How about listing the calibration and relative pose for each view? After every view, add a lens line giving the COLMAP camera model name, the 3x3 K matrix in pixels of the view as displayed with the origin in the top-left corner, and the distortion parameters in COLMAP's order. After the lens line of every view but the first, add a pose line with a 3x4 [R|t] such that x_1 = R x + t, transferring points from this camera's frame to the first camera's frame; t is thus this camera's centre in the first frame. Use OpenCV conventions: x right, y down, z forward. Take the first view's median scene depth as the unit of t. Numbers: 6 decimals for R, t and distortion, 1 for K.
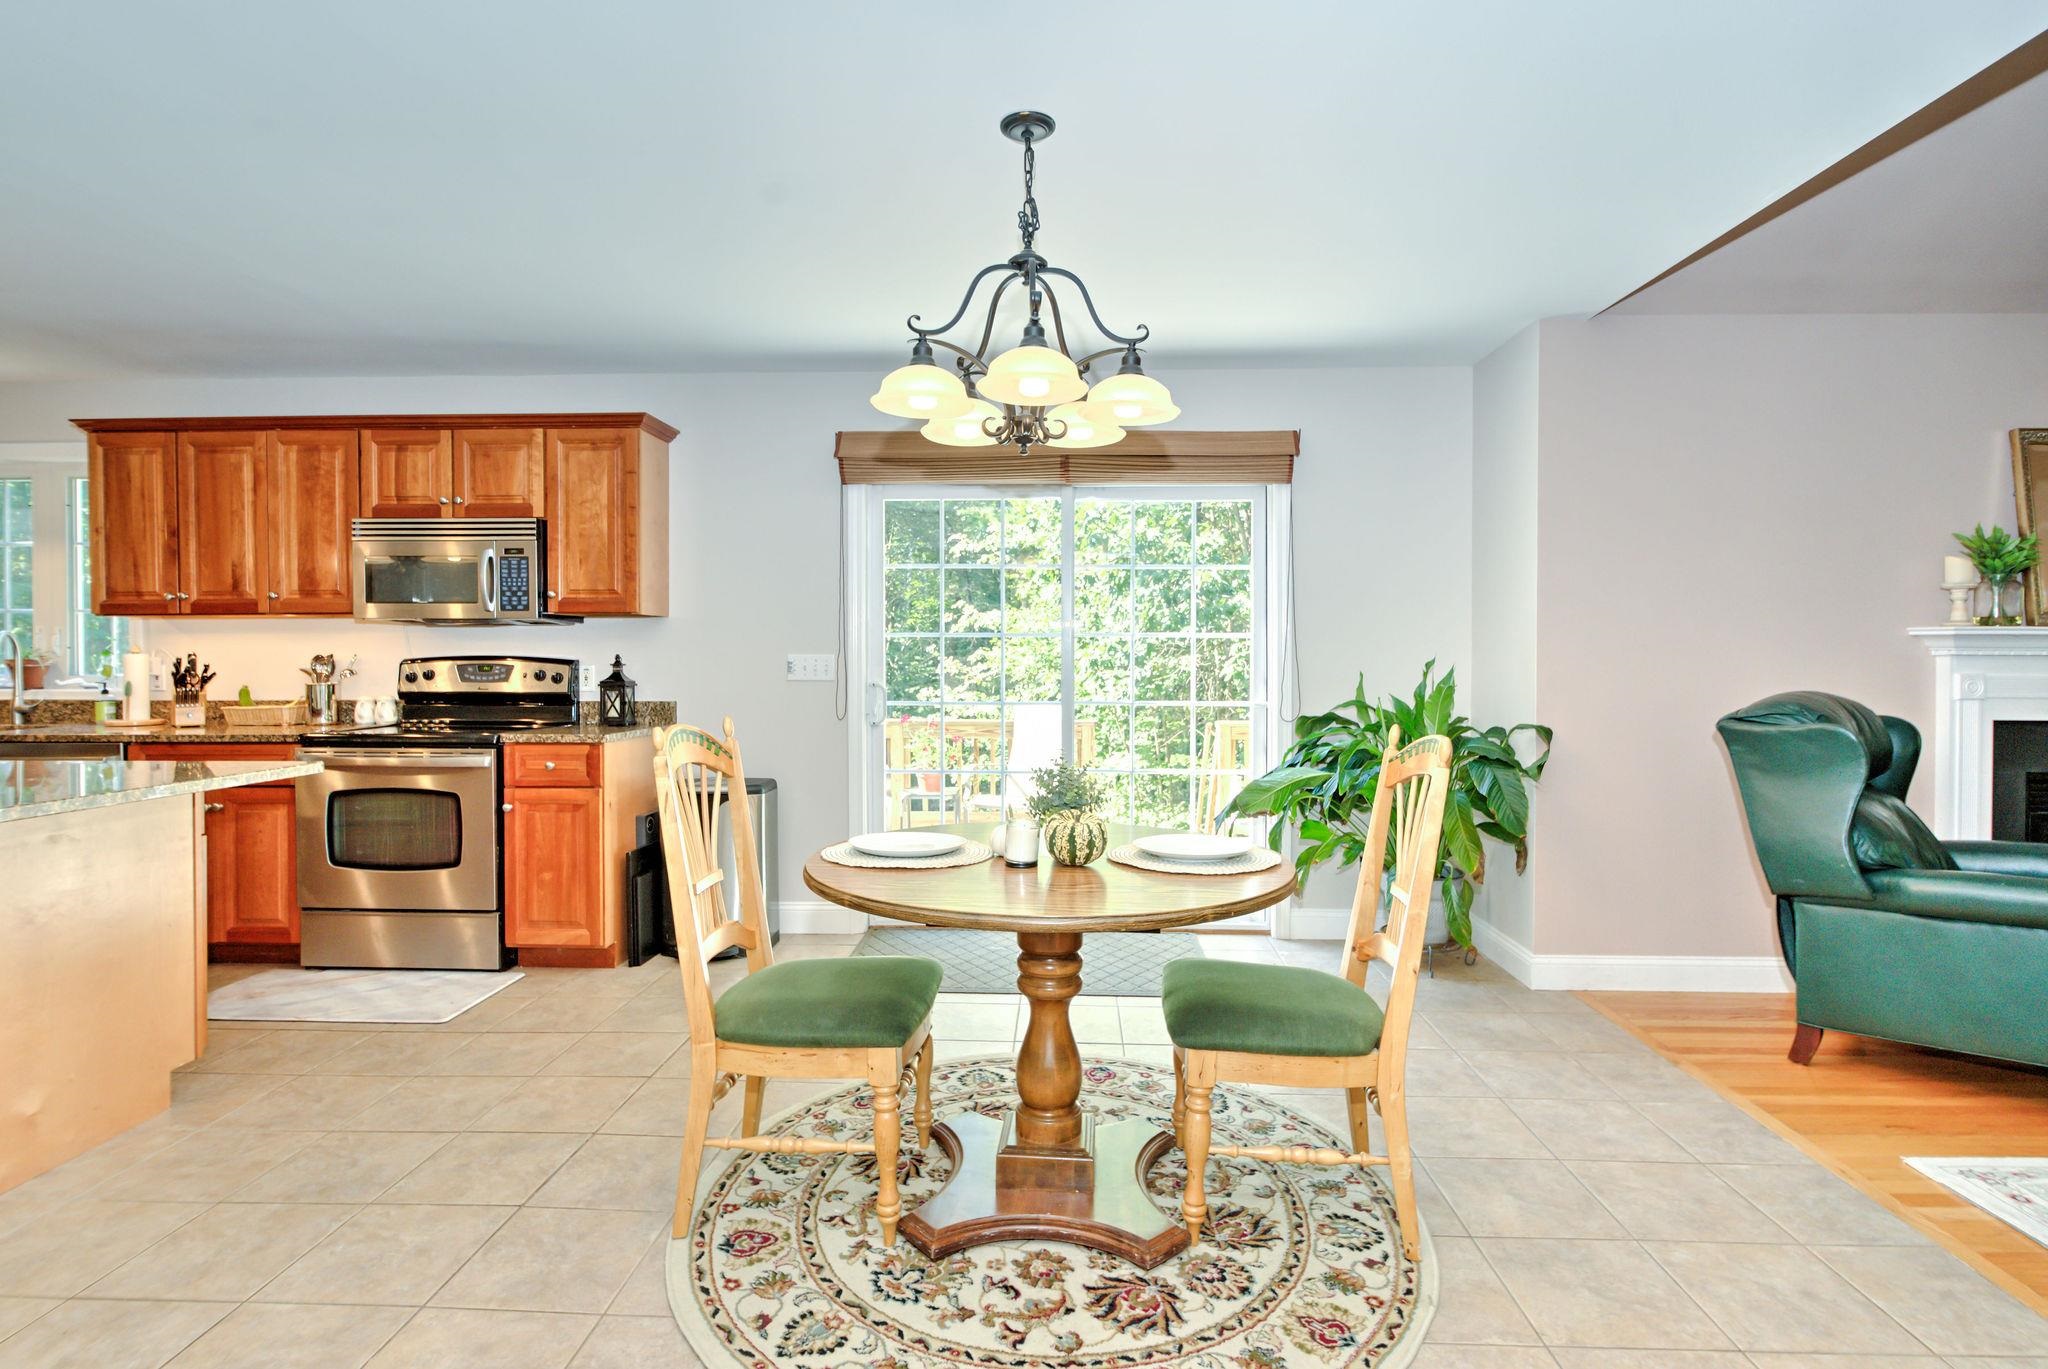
lens RADIAL K [[1033.0, 0, 1024.0], [0, 1033.0, 684.5], [0, 0, 1]] dist [-0.031158, -0.000159]
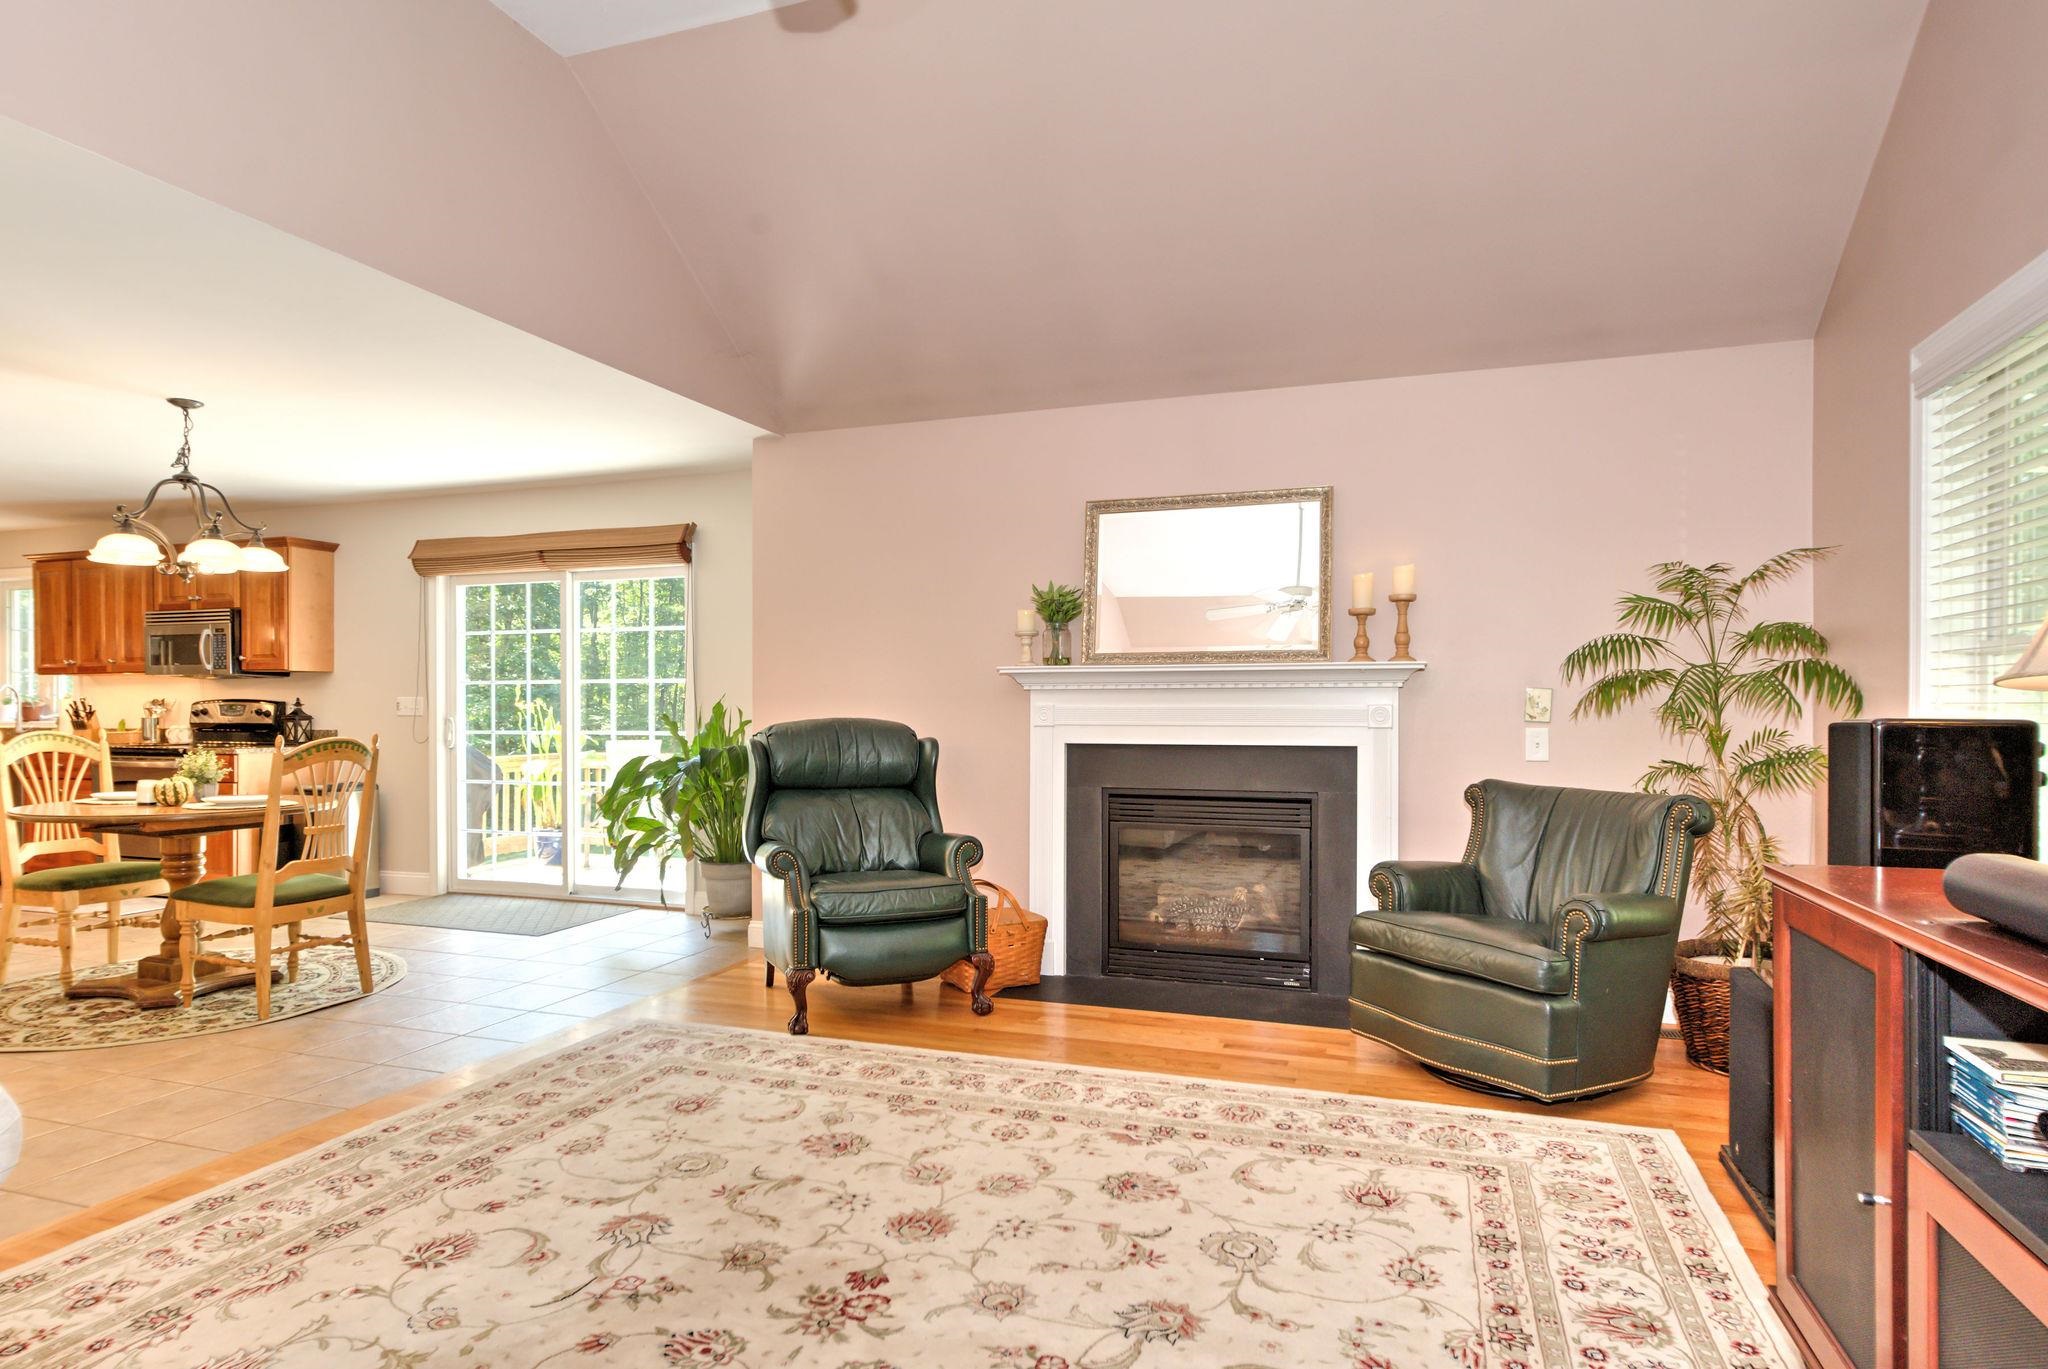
lens RADIAL K [[1163.2, 0, 1018.4], [0, 1163.2, 713.6], [0, 0, 1]] dist [0.002699, 0.002820]
pose [[0.949244, -0.002231, -0.314533, 1.165338], [-0.003385, 0.999844, -0.017309, 0.020221], [0.314522, 0.017495, 0.949089, -0.277478]]
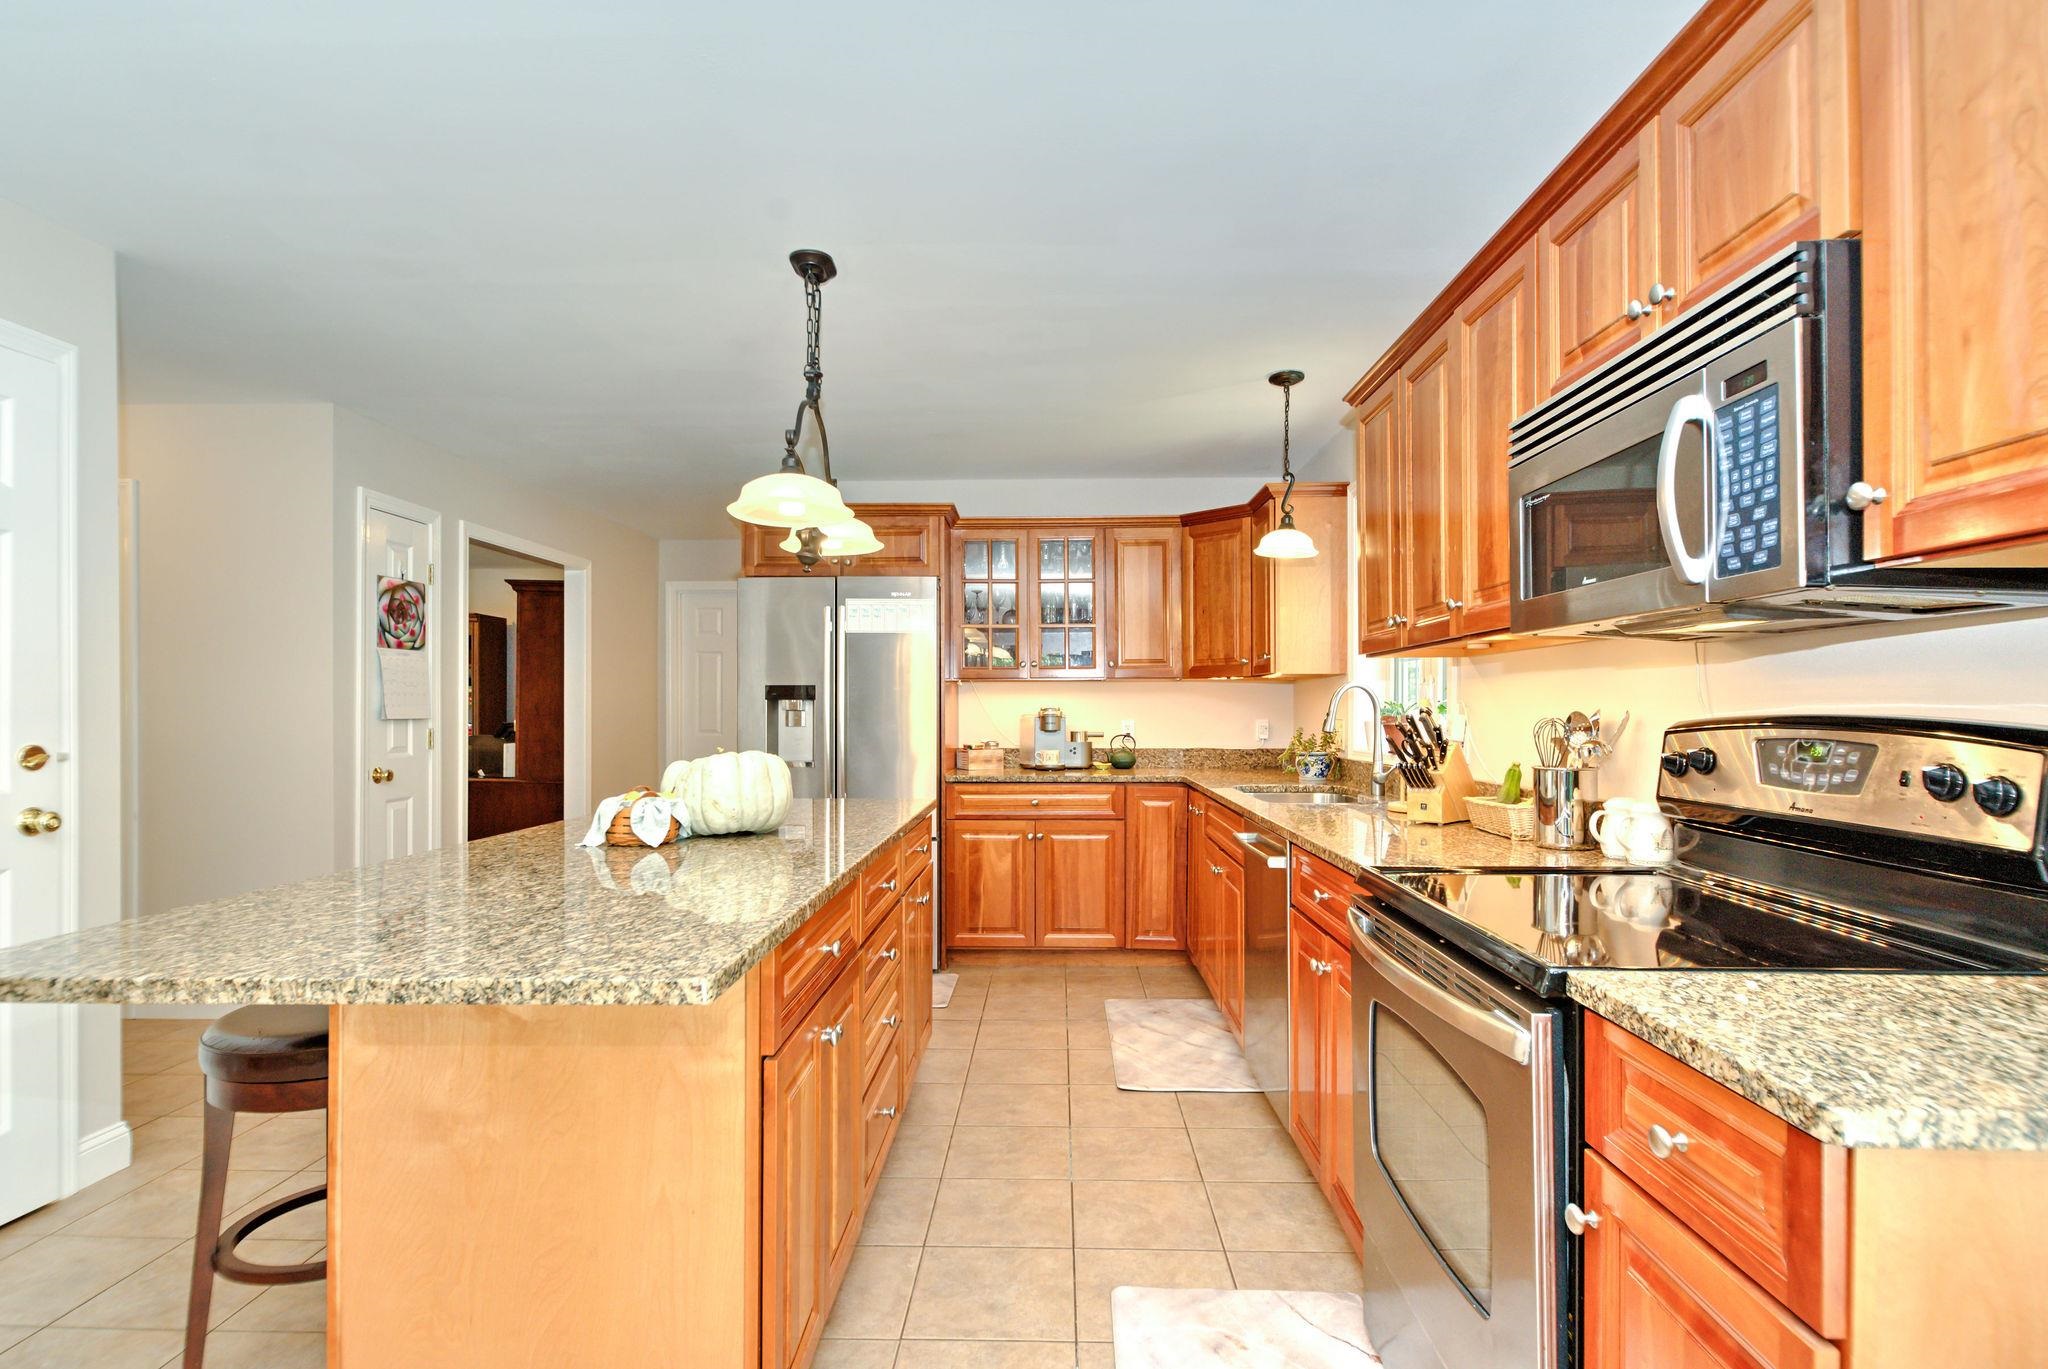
lens RADIAL K [[1047.6, 0, 1024.8], [0, 1047.6, 703.4], [0, 0, 1]] dist [-0.001539, -0.000323]
pose [[0.001222, -0.005649, -0.999983, -0.178072], [-0.026399, 0.999635, -0.005679, -0.024158], [0.999651, 0.026406, 0.001073, 0.766064]]
